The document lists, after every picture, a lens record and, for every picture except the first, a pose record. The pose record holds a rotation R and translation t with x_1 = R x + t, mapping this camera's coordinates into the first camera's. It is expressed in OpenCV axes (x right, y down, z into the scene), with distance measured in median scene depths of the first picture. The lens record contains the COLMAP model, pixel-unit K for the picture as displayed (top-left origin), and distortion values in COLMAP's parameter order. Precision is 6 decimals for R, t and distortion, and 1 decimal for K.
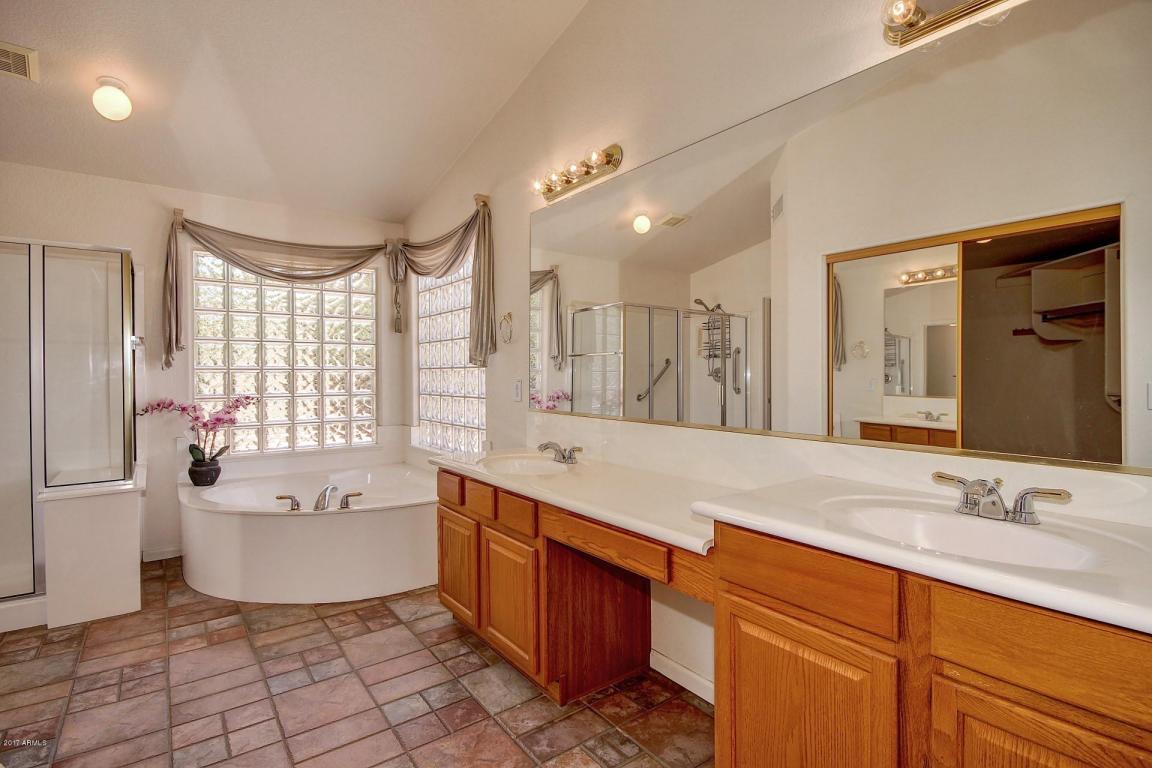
lens RADIAL K [[544.5, 0, 573.6], [0, 544.5, 380.8], [0, 0, 1]] dist [0.000442, 0.000142]
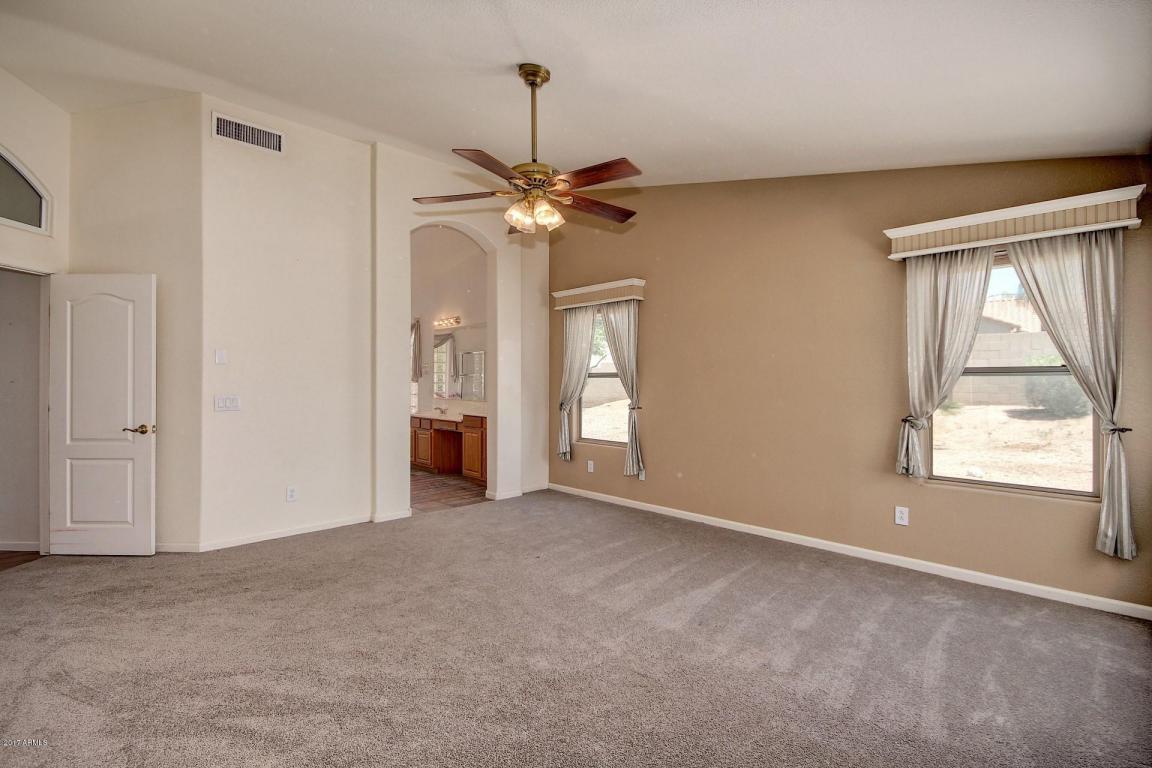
lens RADIAL K [[538.7, 0, 577.7], [0, 538.7, 384.1], [0, 0, 1]] dist [0.002171, 0.000241]
pose [[0.991781, 0.005003, 0.127850, 0.293901], [-0.004263, 0.999973, -0.006066, -0.004571], [-0.127876, 0.005471, 0.991775, -1.817059]]
